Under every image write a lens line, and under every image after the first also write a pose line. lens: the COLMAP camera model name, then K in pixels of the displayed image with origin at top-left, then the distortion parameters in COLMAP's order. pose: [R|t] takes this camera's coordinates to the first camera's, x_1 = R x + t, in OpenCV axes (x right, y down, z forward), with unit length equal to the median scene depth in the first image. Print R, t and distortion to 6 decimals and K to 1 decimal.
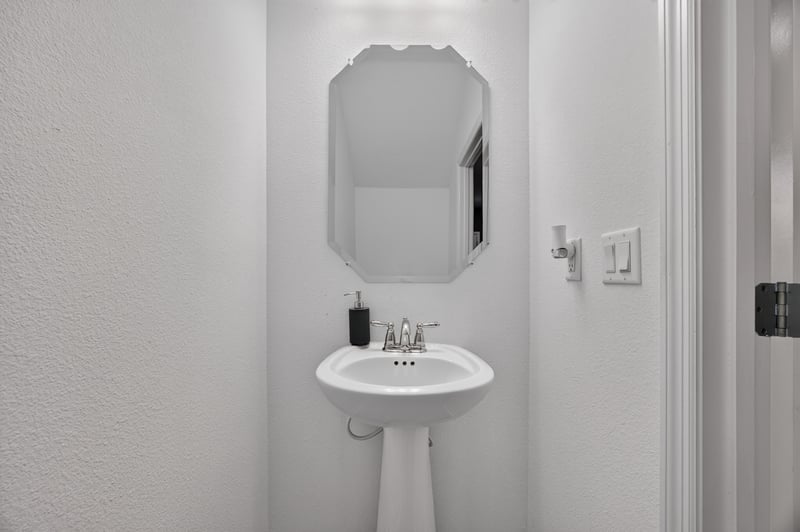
lens RADIAL K [[360.9, 0, 393.9], [0, 360.9, 264.4], [0, 0, 1]] dist [-0.002272, 0.000729]
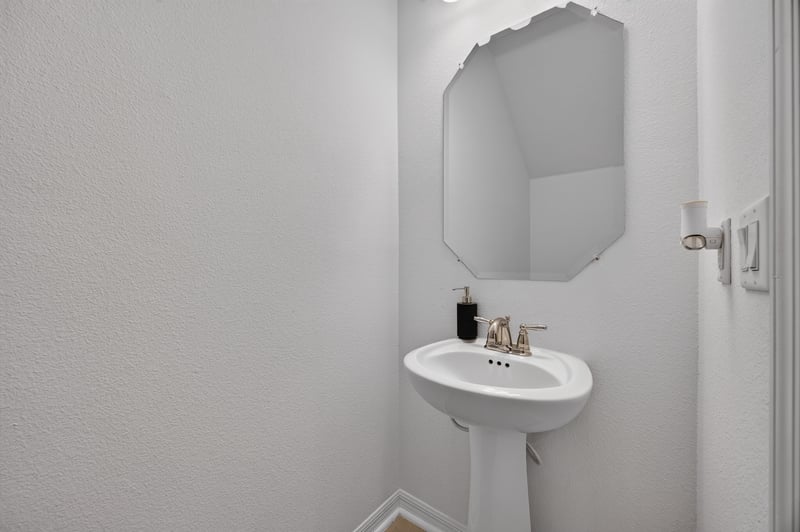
lens RADIAL K [[360.9, 0, 393.9], [0, 360.9, 264.4], [0, 0, 1]] dist [-0.002272, 0.000729]
pose [[0.738387, -0.000677, -0.674377, 0.449509], [0.006663, 0.999958, 0.006292, 0.002843], [0.674344, -0.009140, 0.738361, 0.100274]]
